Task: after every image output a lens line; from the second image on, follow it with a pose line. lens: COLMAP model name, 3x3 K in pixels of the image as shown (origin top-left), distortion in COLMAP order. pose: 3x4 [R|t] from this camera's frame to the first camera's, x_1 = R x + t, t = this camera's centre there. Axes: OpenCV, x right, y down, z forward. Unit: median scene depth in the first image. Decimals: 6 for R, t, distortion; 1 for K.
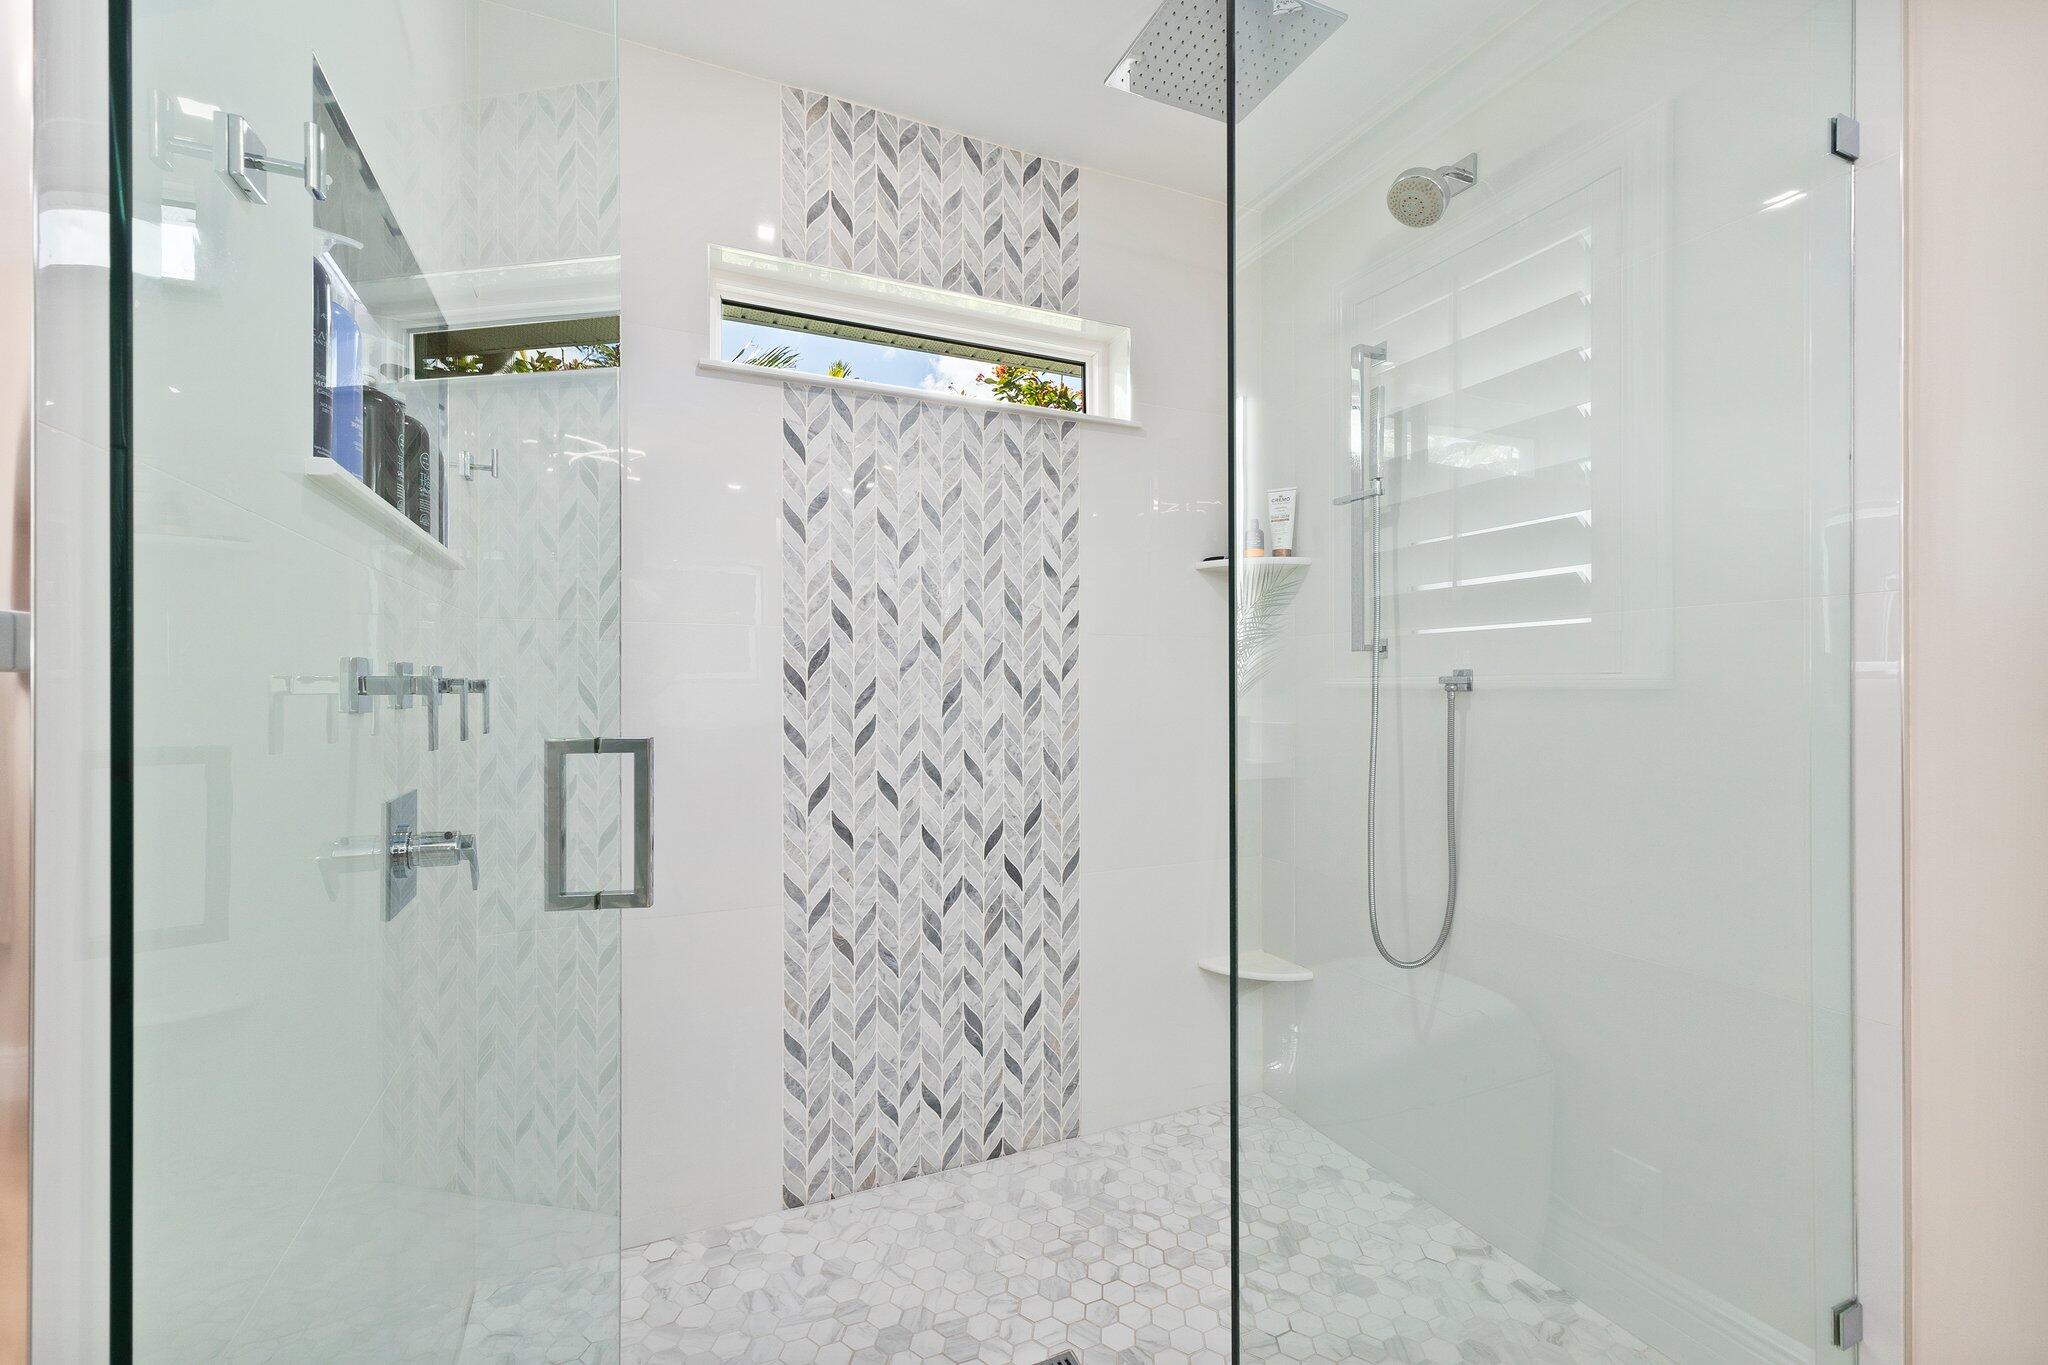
lens RADIAL K [[885.6, 0, 1013.2], [0, 885.6, 686.0], [0, 0, 1]] dist [-0.004485, 0.000346]
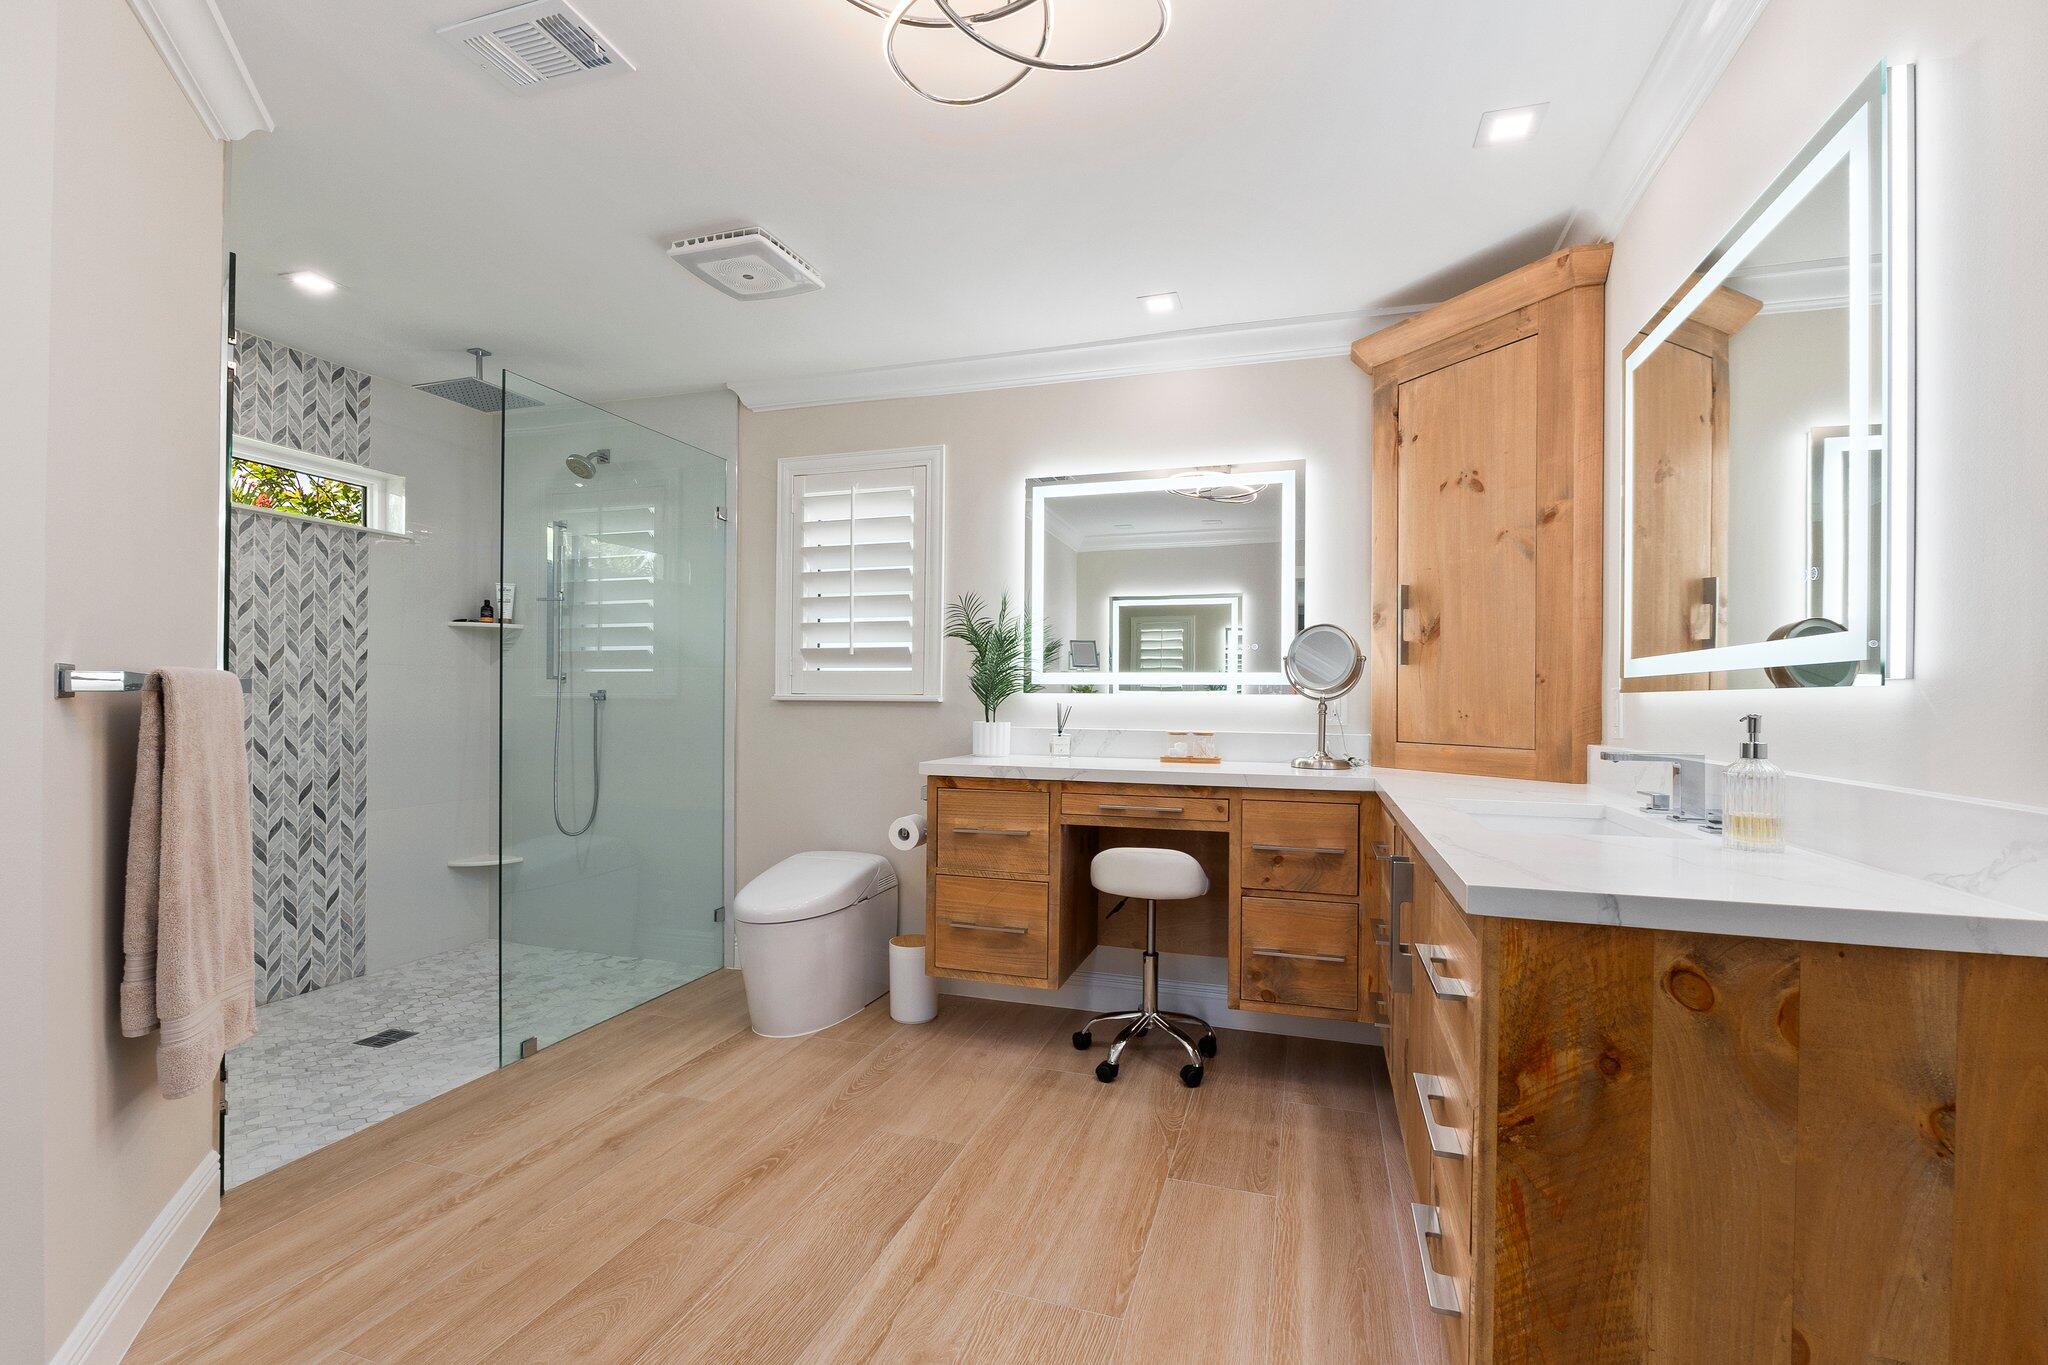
lens RADIAL K [[885.6, 0, 1020.6], [0, 885.6, 696.9], [0, 0, 1]] dist [-0.004485, 0.000346]
pose [[0.663962, 0.008344, 0.747720, -0.354729], [-0.005361, 0.999965, -0.006398, 0.005555], [-0.747747, 0.000240, 0.663983, -1.005026]]
